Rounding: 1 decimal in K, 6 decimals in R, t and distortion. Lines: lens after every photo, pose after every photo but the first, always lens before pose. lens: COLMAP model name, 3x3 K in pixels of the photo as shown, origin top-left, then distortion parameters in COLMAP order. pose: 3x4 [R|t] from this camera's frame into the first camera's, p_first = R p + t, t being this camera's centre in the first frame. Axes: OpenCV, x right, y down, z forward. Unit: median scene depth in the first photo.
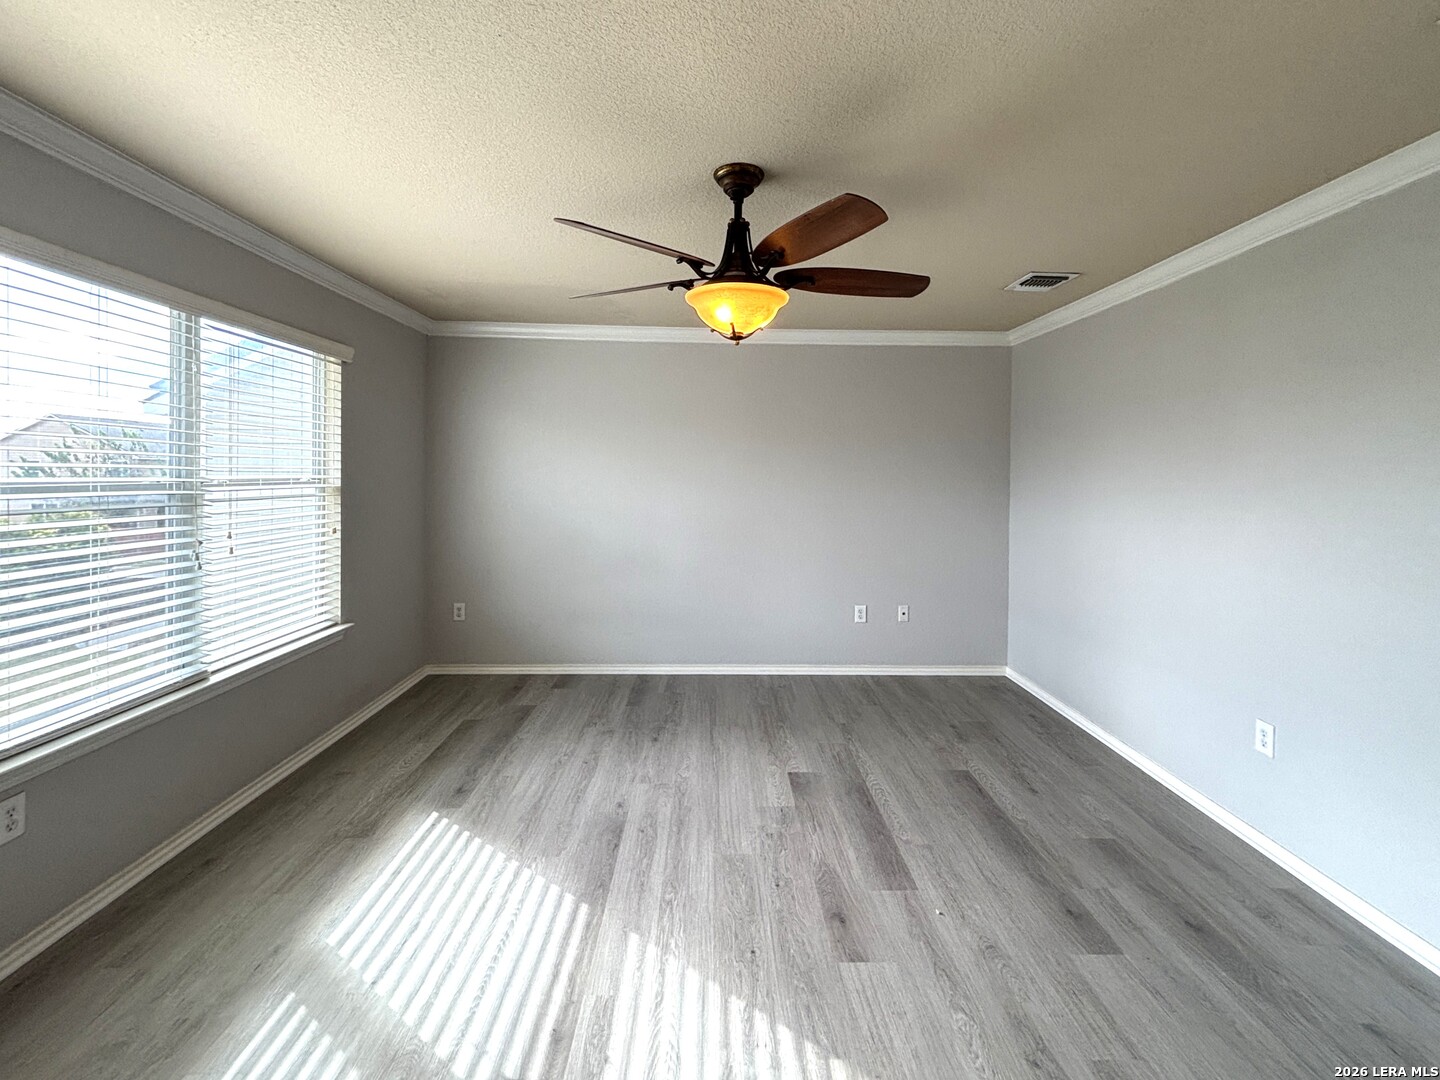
lens RADIAL K [[583.6, 0, 715.7], [0, 583.6, 529.5], [0, 0, 1]] dist [-0.000383, -0.001085]
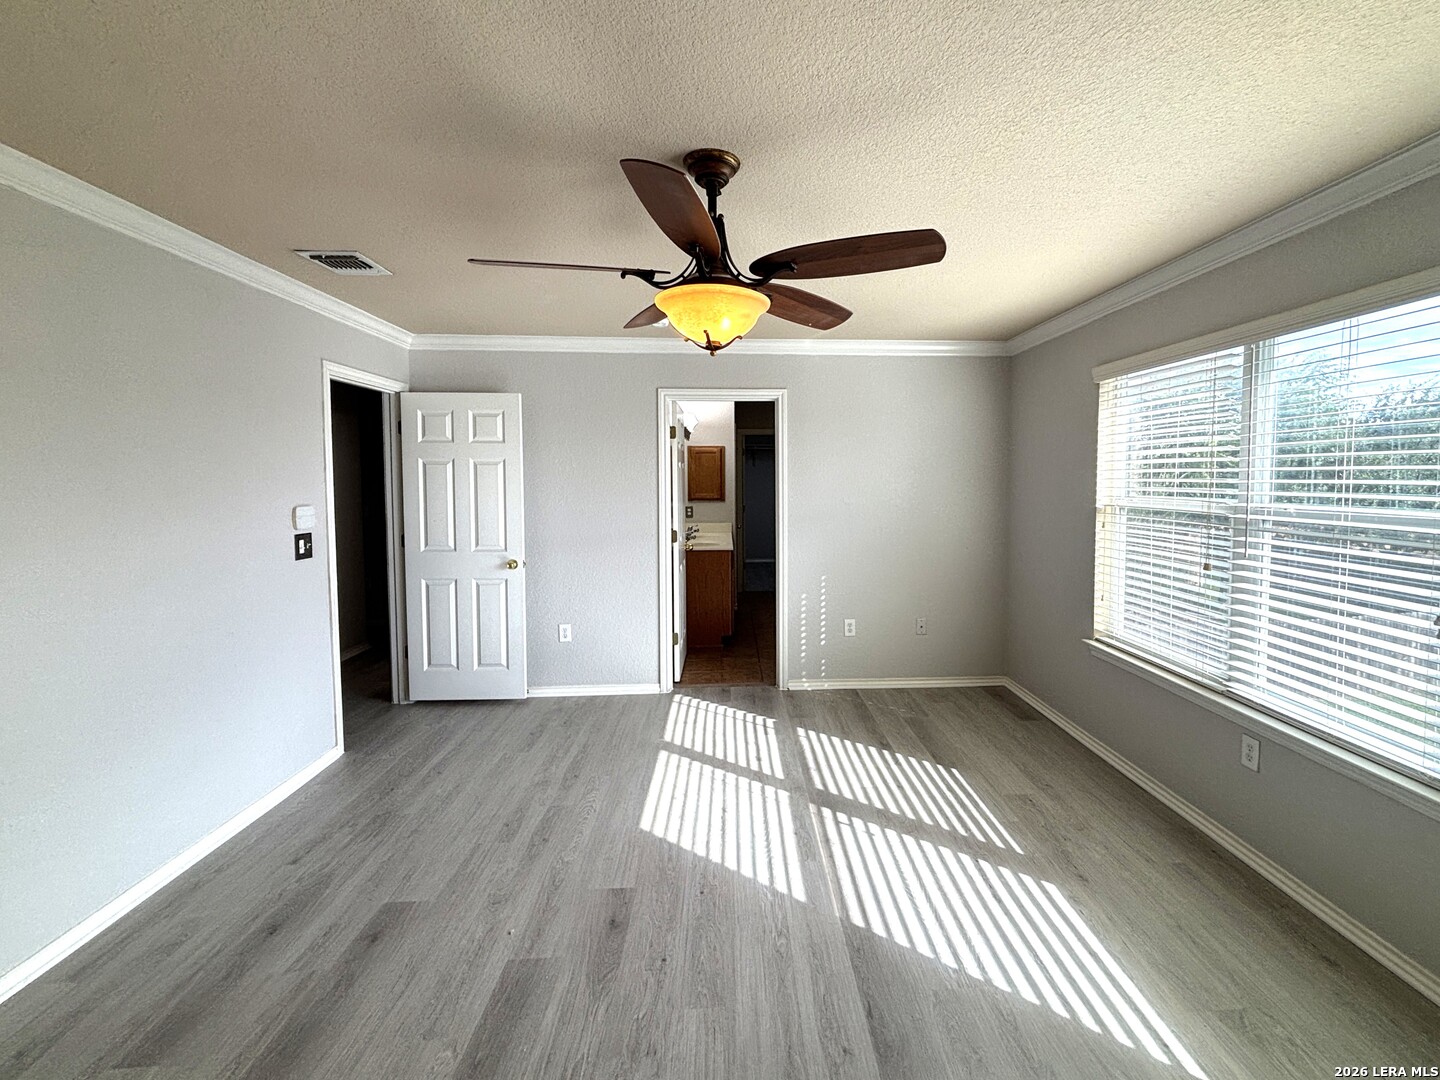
lens RADIAL K [[583.6, 0, 720.5], [0, 583.6, 551.0], [0, 0, 1]] dist [-0.000383, -0.001085]
pose [[-0.999830, -0.009862, 0.015559, 0.012079], [-0.006280, 0.976504, 0.215408, -0.200435], [-0.017318, 0.215274, -0.976400, 1.791290]]
